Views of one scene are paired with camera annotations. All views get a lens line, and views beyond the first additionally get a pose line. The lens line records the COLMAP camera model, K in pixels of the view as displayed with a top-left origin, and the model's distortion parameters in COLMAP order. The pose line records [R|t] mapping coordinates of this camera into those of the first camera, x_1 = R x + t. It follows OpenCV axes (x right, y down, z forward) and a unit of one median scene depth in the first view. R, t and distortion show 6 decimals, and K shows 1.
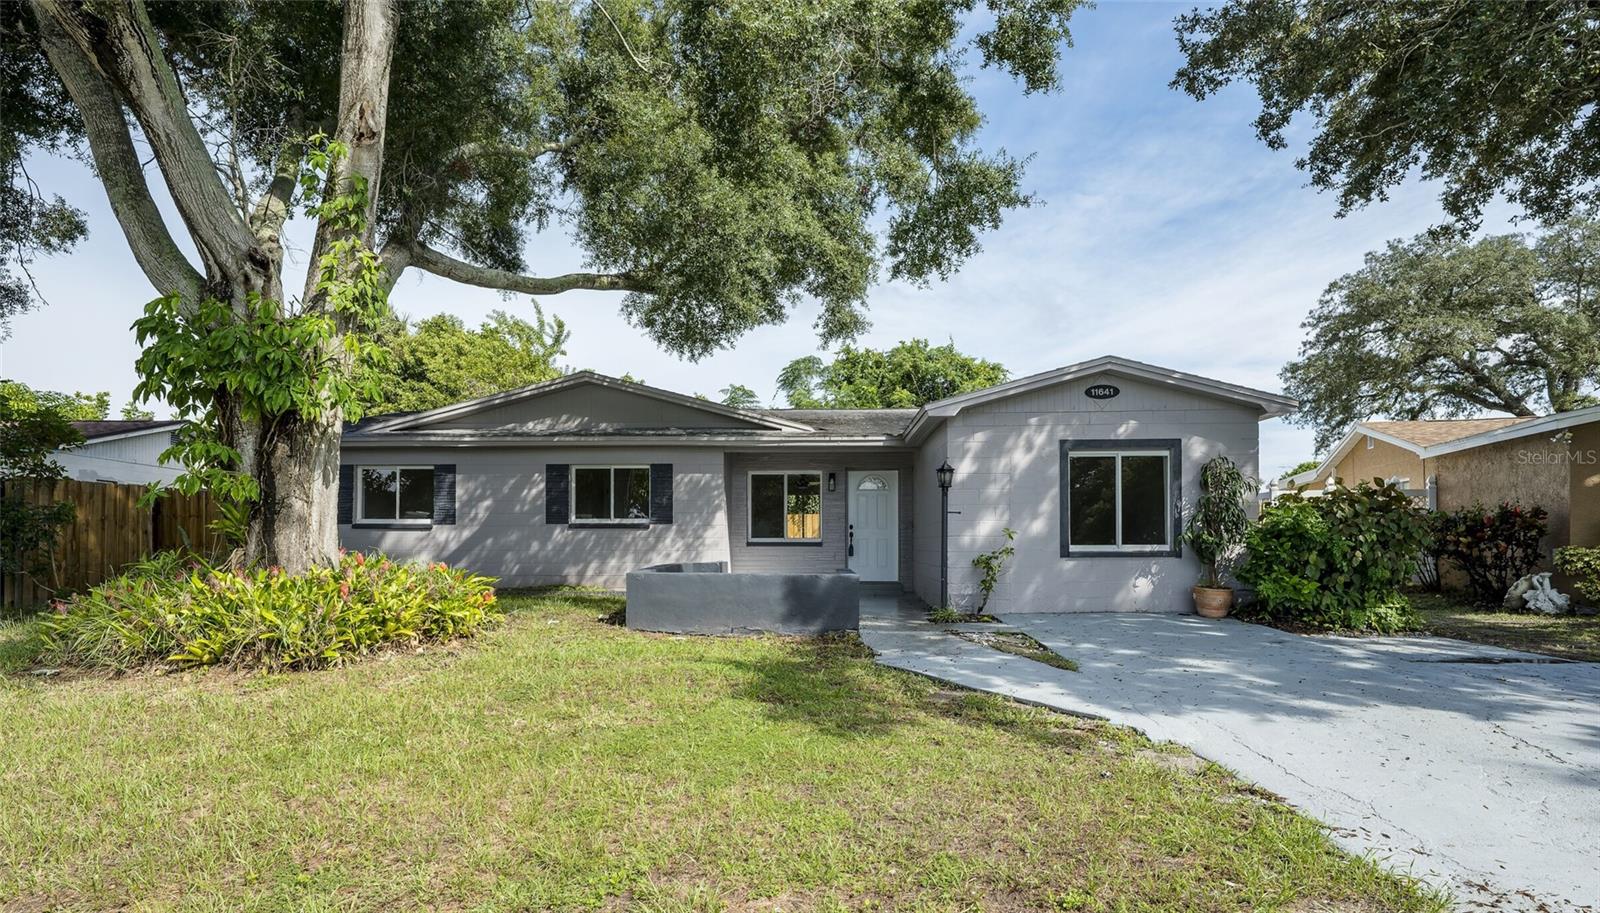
lens RADIAL K [[849.2, 0, 800.7], [0, 849.2, 530.6], [0, 0, 1]] dist [-0.000602, -0.000411]
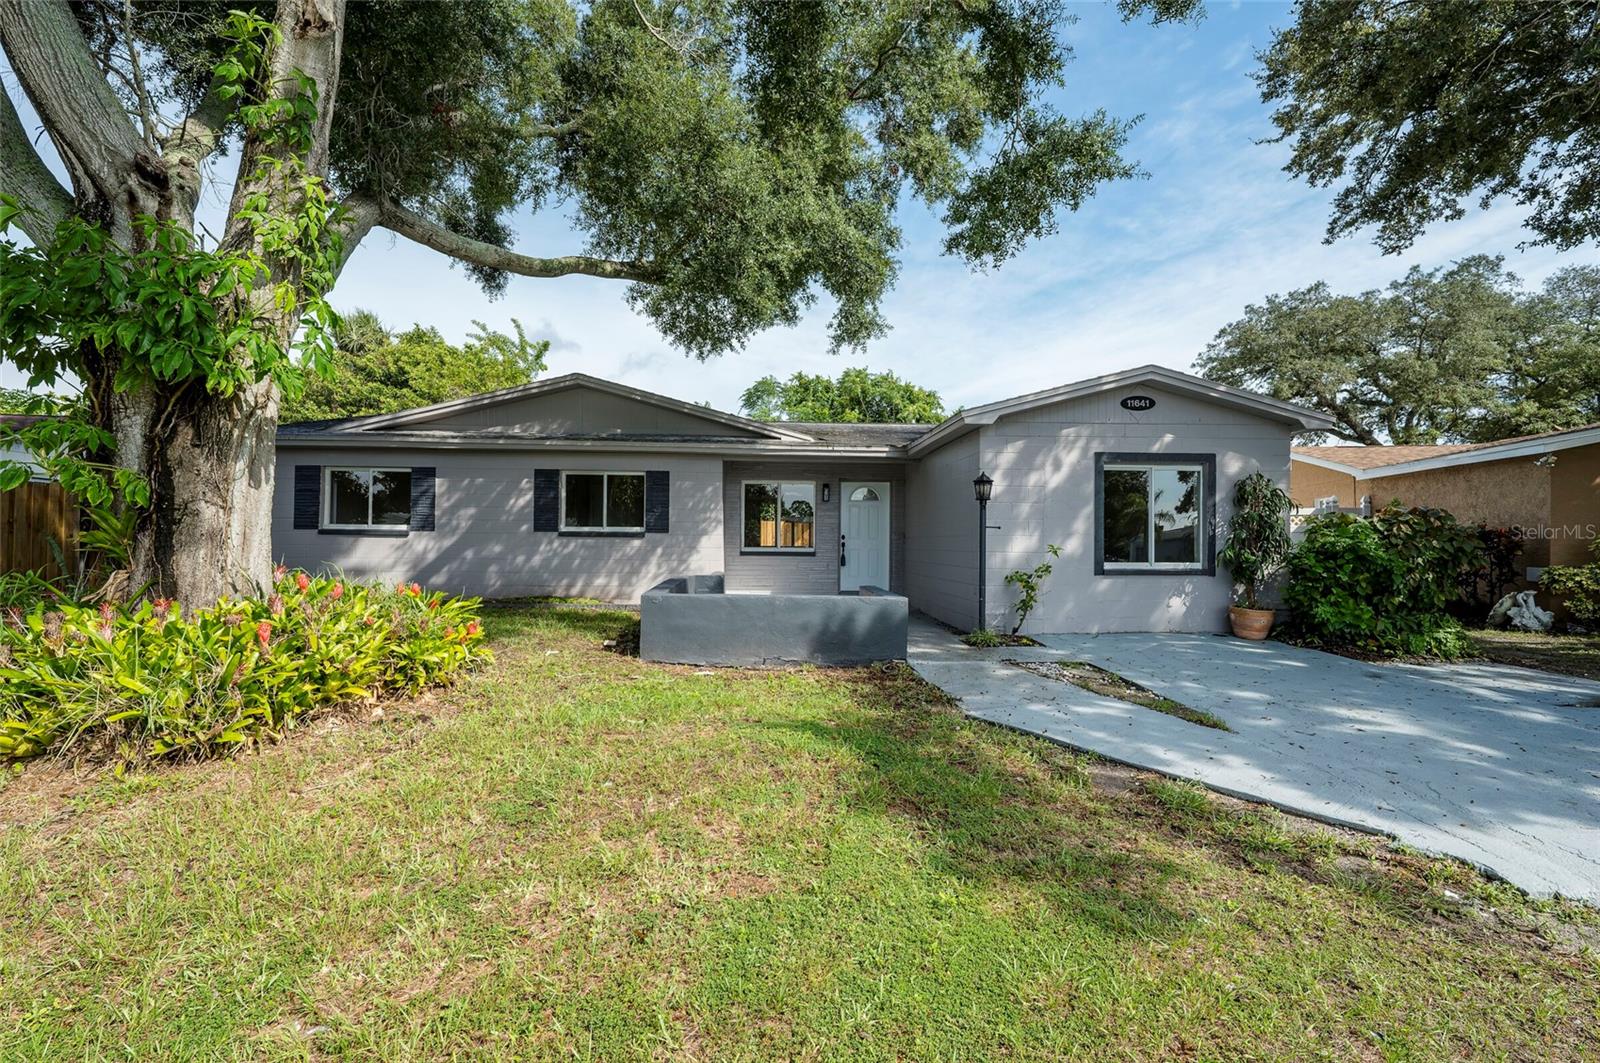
lens RADIAL K [[704.1, 0, 805.6], [0, 704.1, 533.6], [0, 0, 1]] dist [-0.002170, -0.001003]
pose [[0.995412, 0.010674, 0.095088, -0.095947], [-0.010759, 0.999942, 0.000373, -0.012314], [-0.095078, -0.001394, 0.995469, 0.247380]]
